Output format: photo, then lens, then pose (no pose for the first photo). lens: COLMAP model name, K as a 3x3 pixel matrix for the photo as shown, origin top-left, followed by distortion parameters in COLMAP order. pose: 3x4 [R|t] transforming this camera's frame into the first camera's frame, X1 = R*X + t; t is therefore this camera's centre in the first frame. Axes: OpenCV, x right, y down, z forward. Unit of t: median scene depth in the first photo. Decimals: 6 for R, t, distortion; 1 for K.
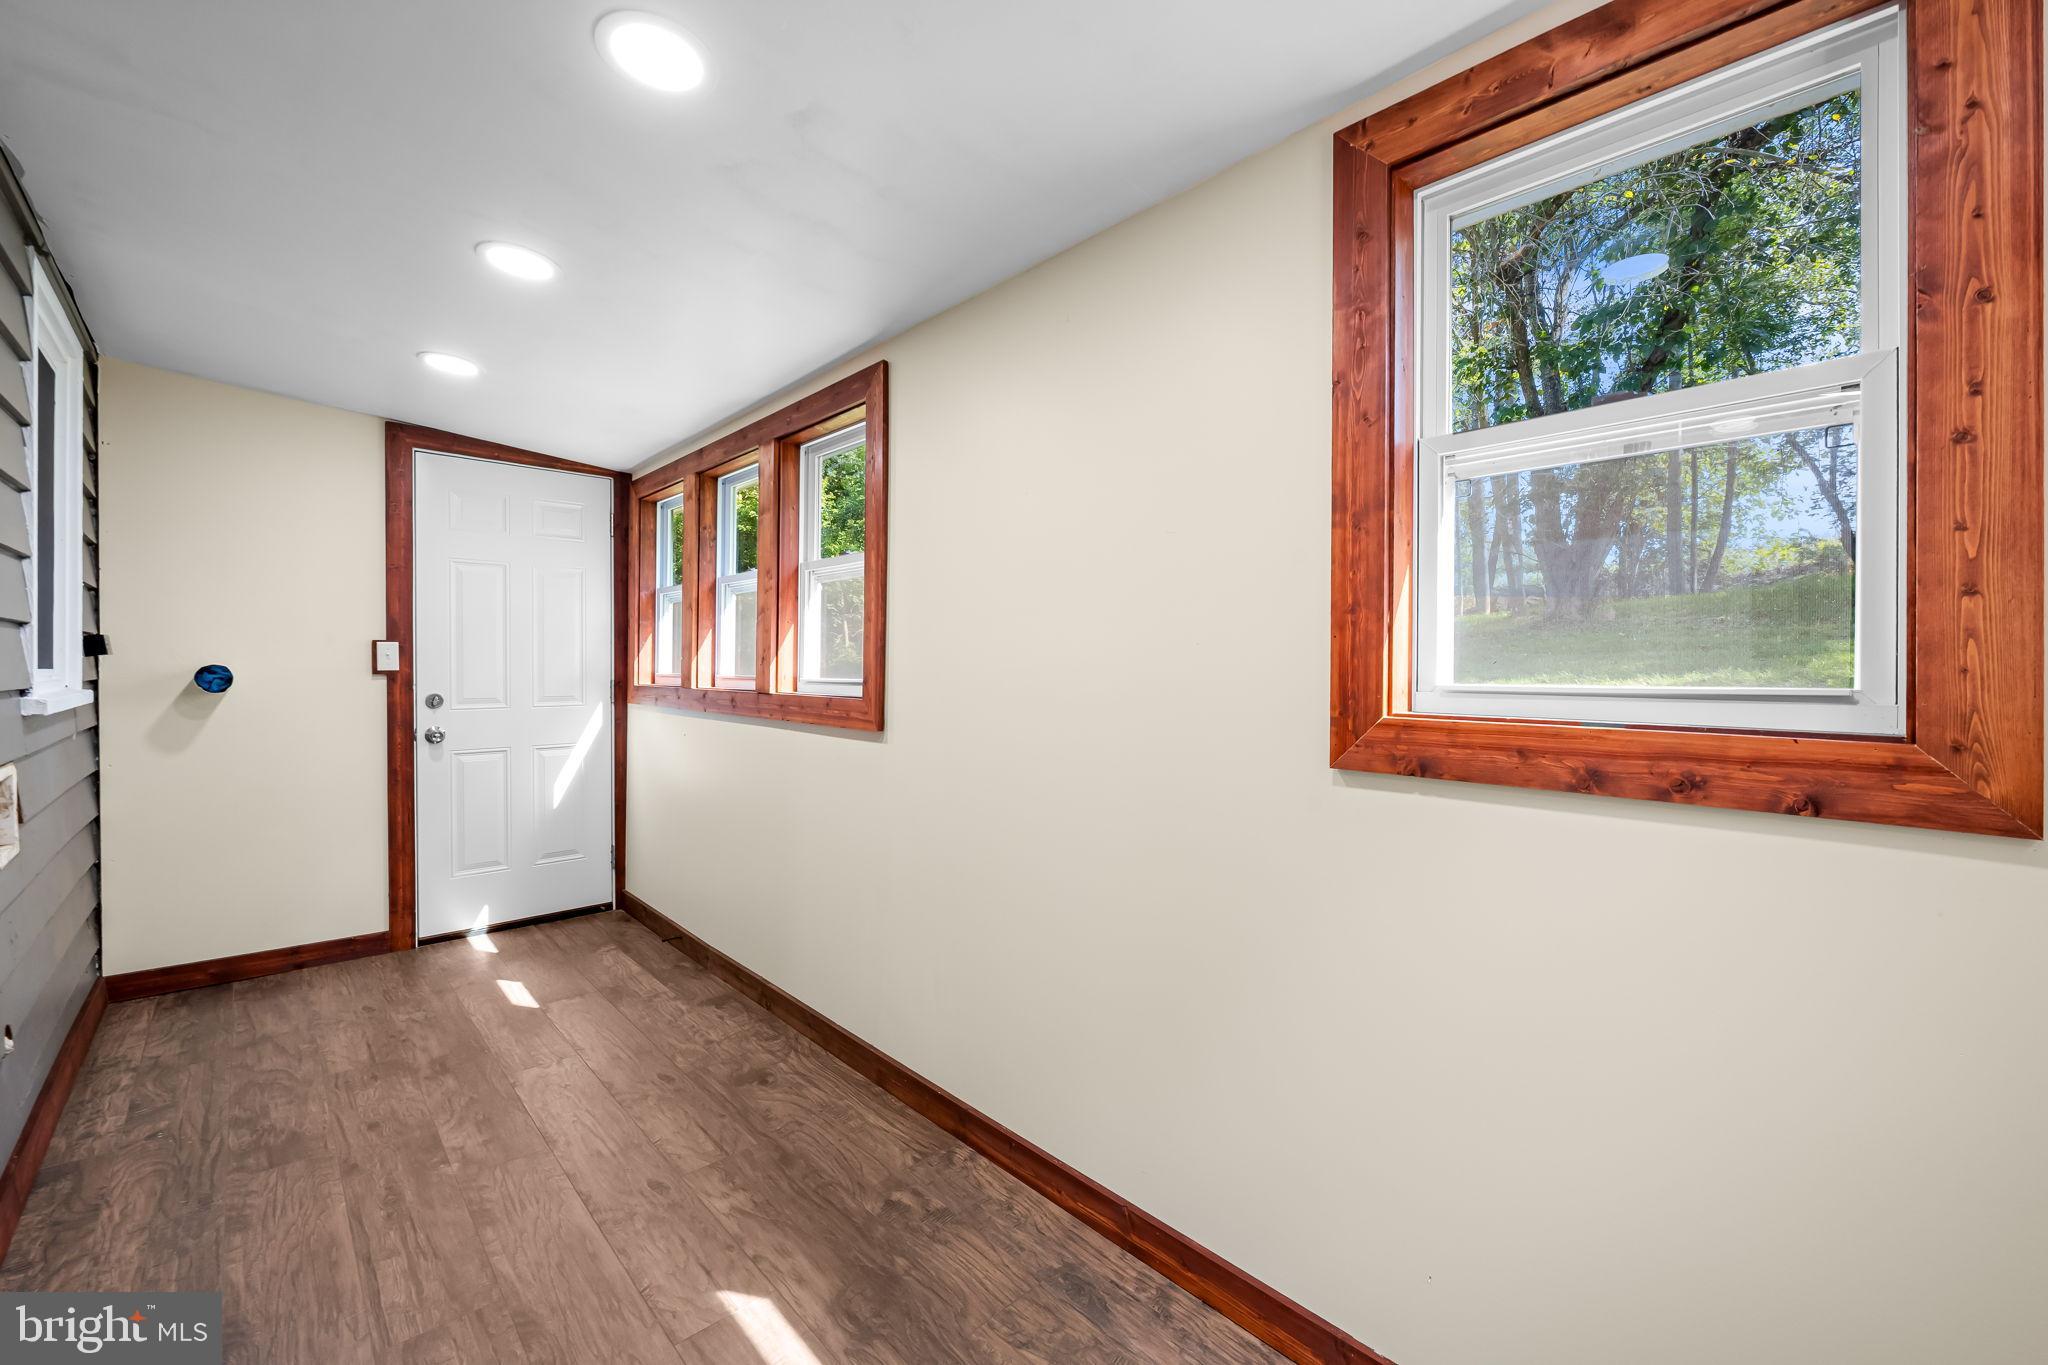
lens RADIAL K [[835.6, 0, 1023.5], [0, 835.6, 664.6], [0, 0, 1]] dist [0.000009, -0.000060]
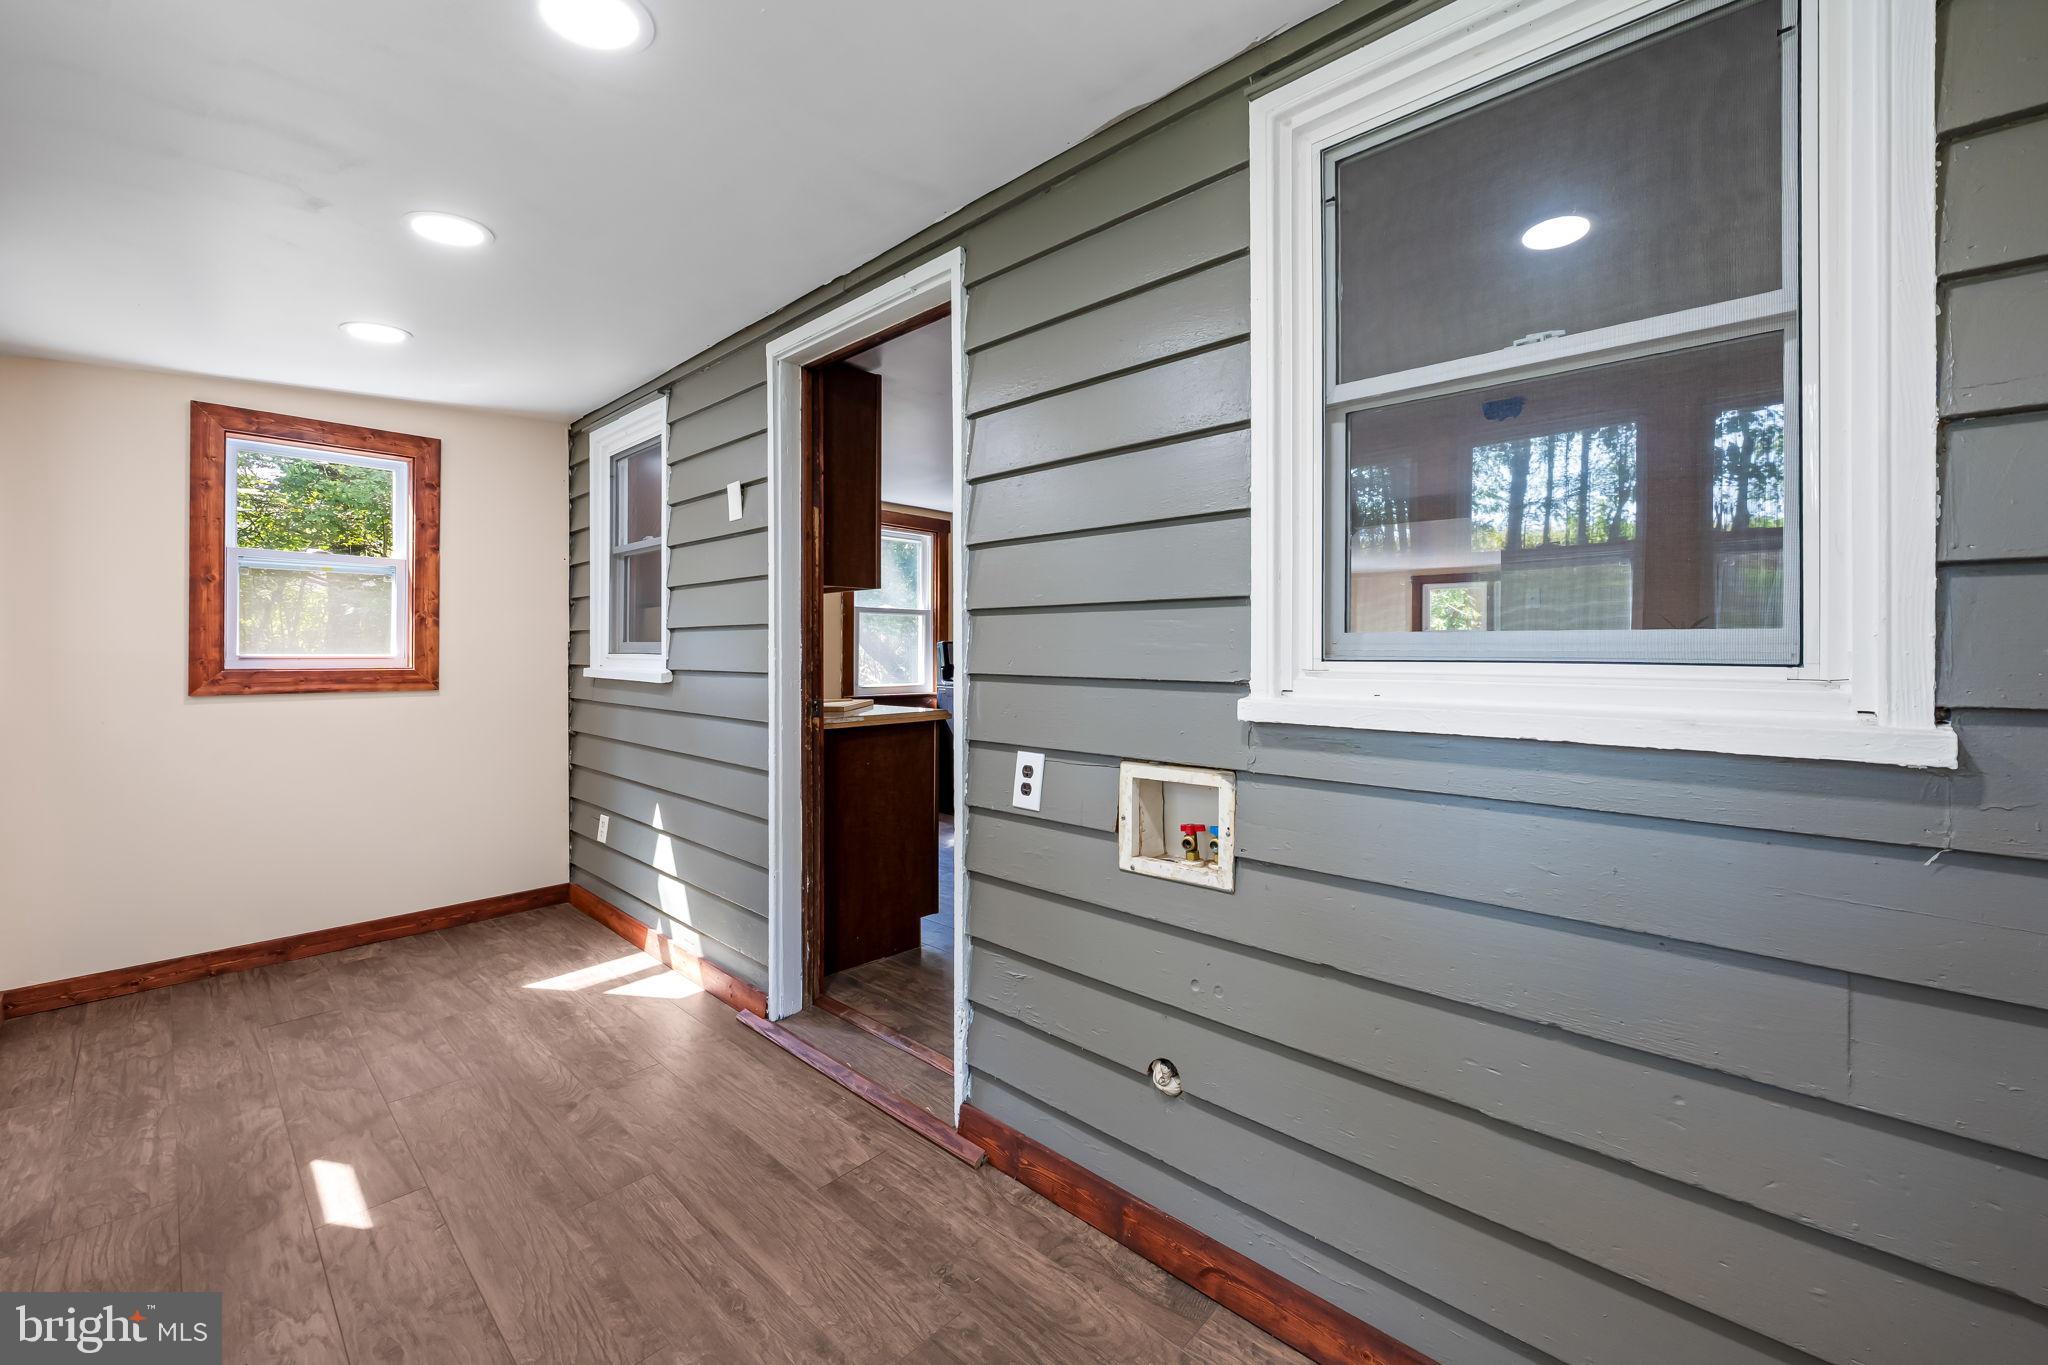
lens RADIAL K [[835.6, 0, 1034.3], [0, 835.6, 654.5], [0, 0, 1]] dist [0.000009, -0.000060]
pose [[-0.998087, -0.000724, -0.061821, -1.103425], [-0.000985, 0.999991, 0.004202, -0.004666], [0.061817, 0.004255, -0.998078, 2.030582]]
